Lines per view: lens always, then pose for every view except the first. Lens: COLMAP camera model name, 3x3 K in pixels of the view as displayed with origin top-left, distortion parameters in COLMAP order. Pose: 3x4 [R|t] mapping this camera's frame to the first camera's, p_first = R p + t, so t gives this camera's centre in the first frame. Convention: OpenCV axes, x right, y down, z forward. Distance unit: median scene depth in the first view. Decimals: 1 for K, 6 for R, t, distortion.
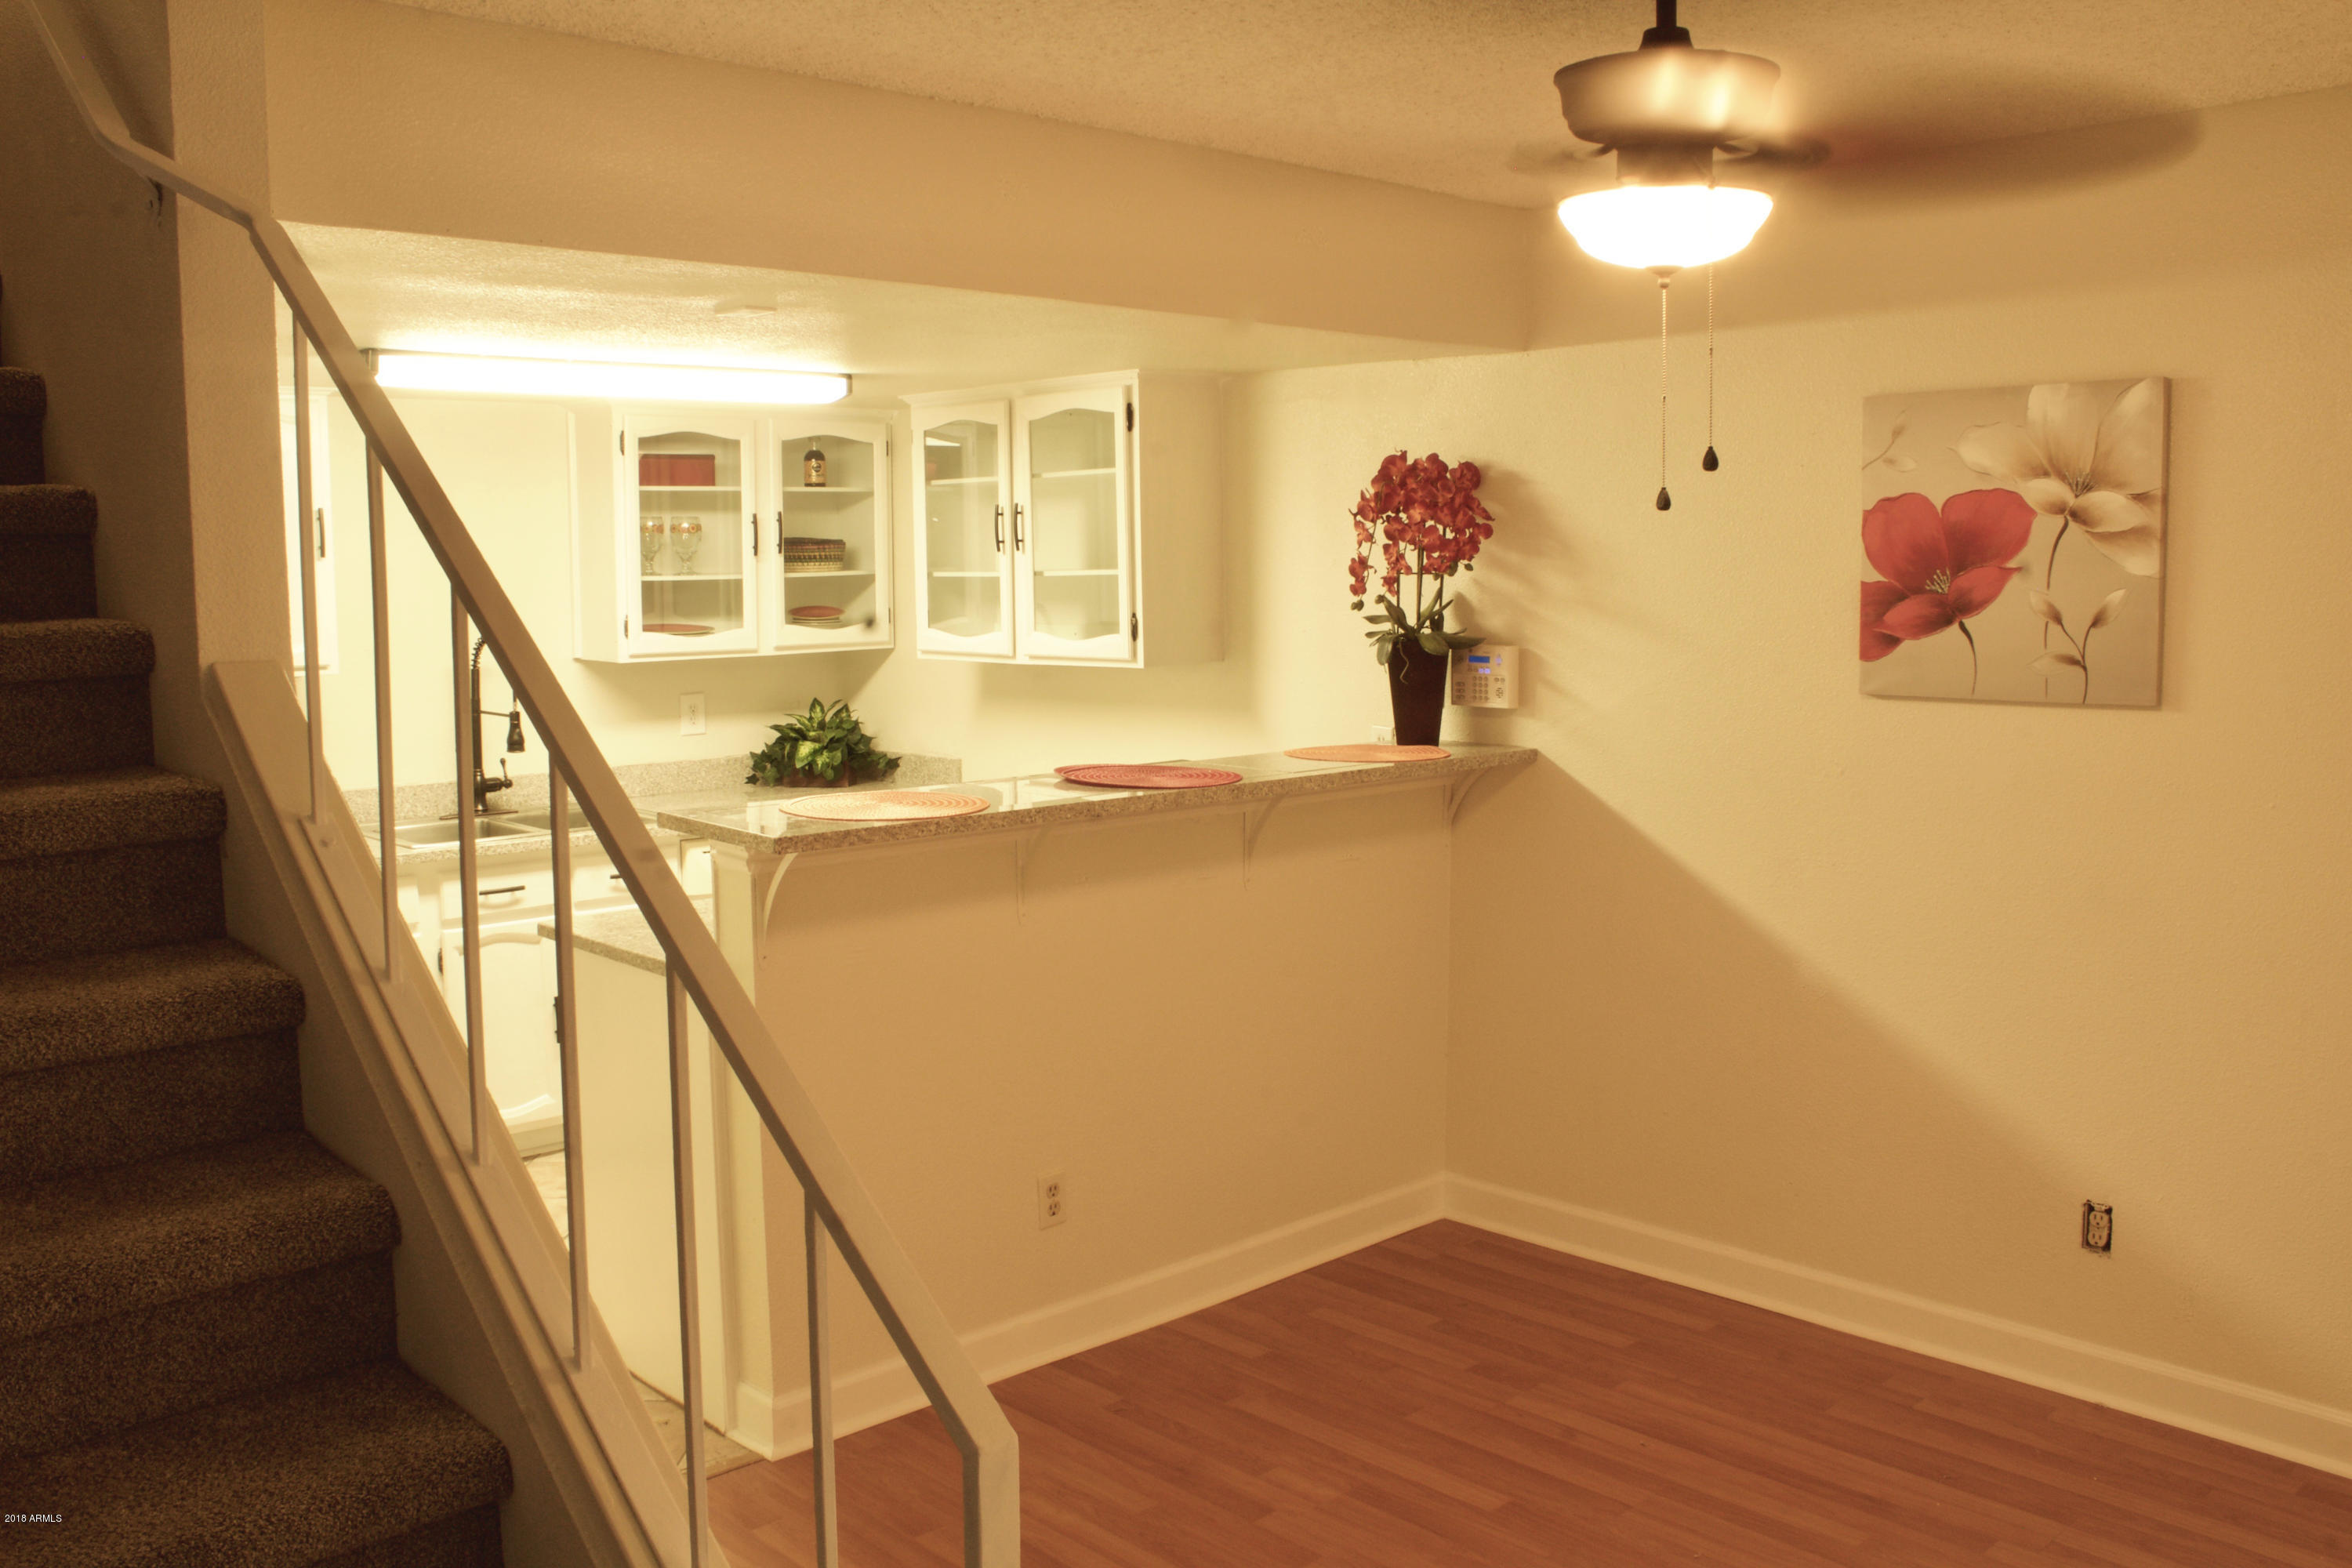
lens RADIAL K [[1961.1, 0, 1176.0], [0, 1961.1, 784.0], [0, 0, 1]] dist [-0.167823, 0.151823]
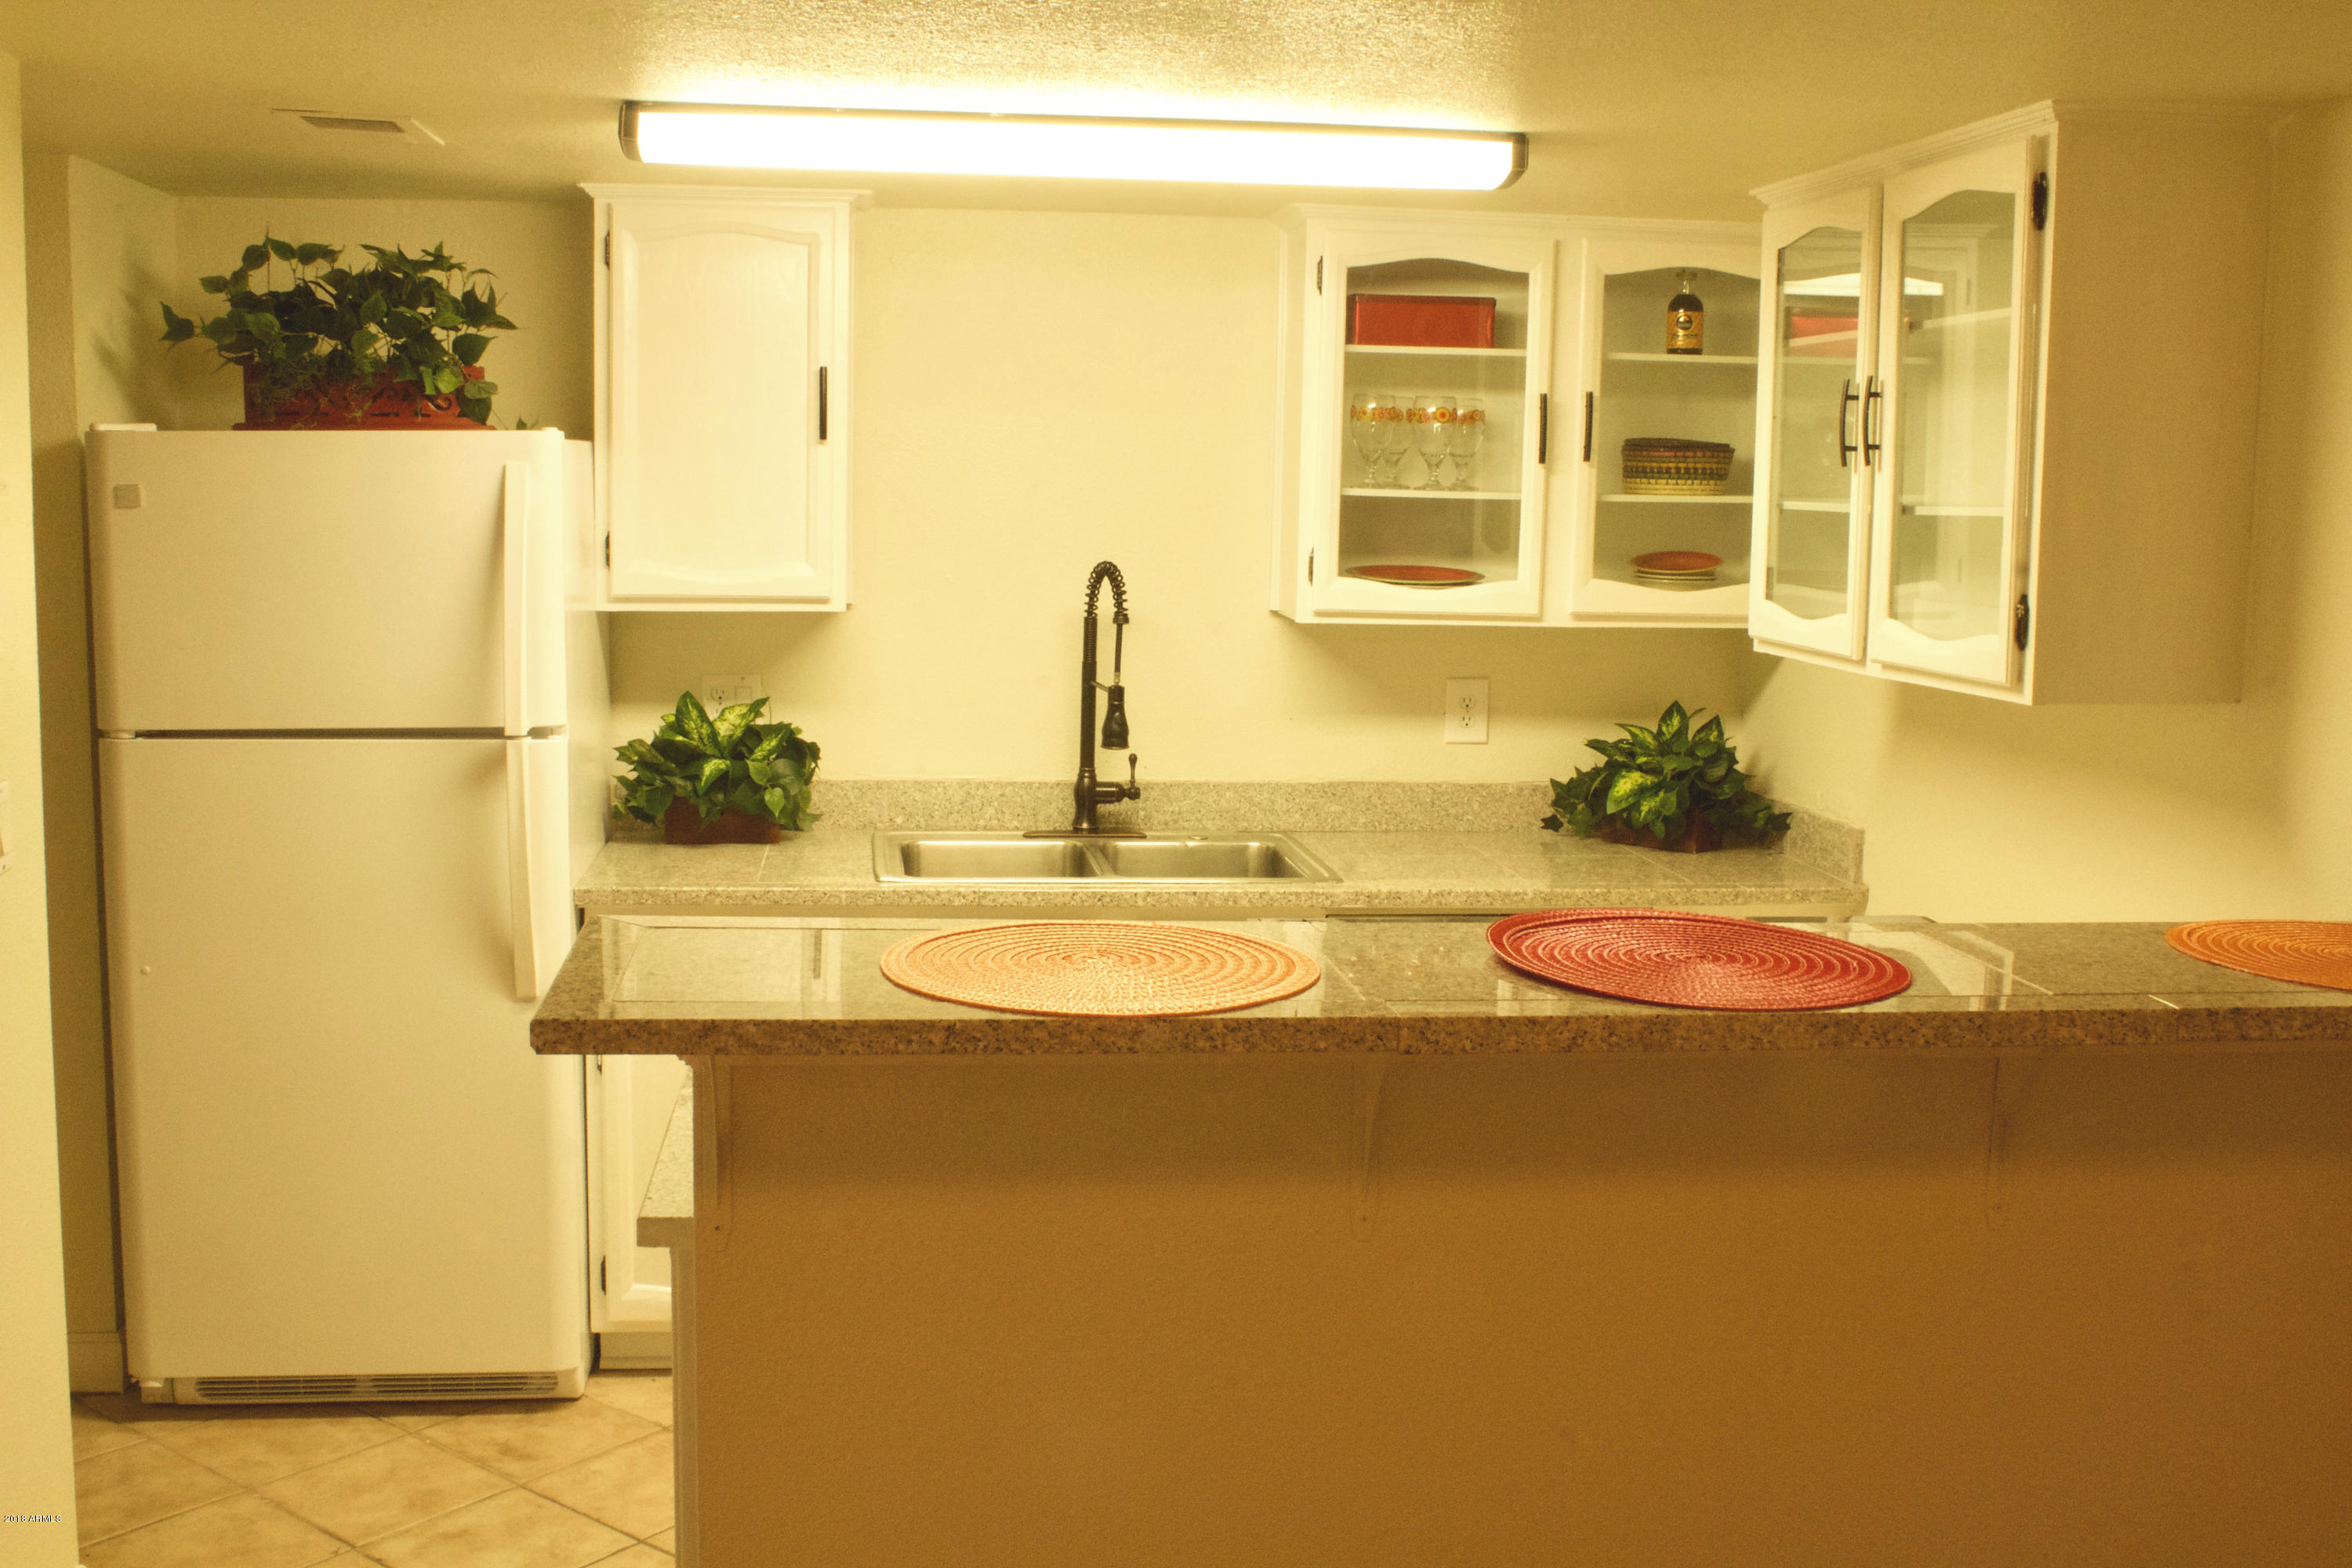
lens RADIAL K [[2389.4, 0, 1125.8], [0, 2389.4, 783.1], [0, 0, 1]] dist [-0.108225, 0.009931]
pose [[0.800510, 0.101358, -0.590686, 0.146146], [-0.095332, 0.994581, 0.041468, -0.039991], [0.591688, 0.023116, 0.805835, 0.358516]]
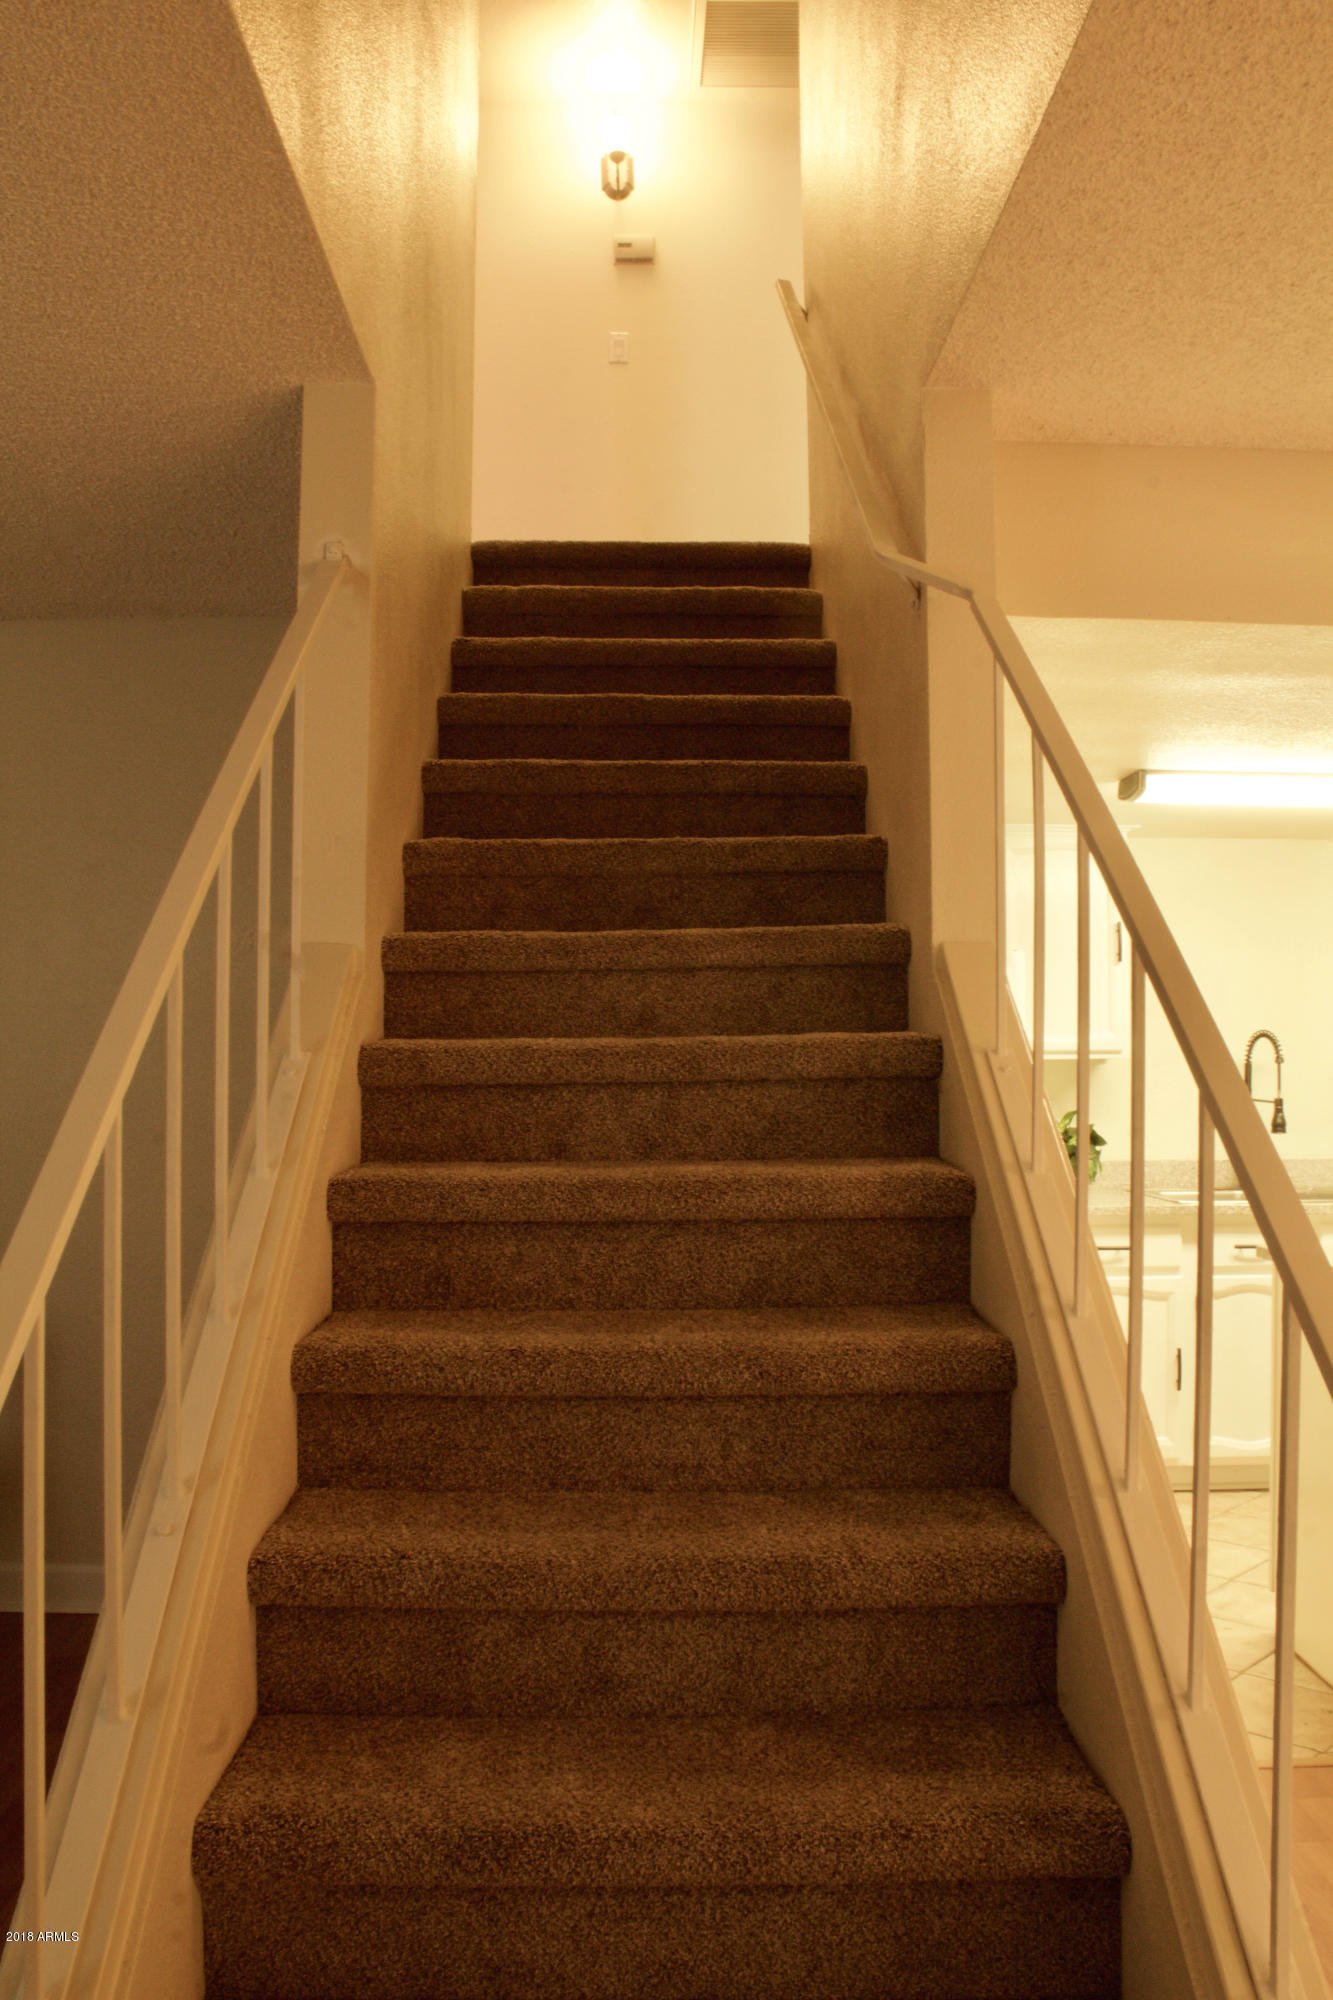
lens RADIAL K [[1667.6, 0, 666.5], [0, 1667.6, 1000.0], [0, 0, 1]] dist [-0.167823, 0.151823]
pose [[0.741715, -0.021523, -0.670370, 0.043745], [-0.080949, 0.989306, -0.121326, 0.054331], [0.665812, 0.144255, 0.732041, 0.029241]]
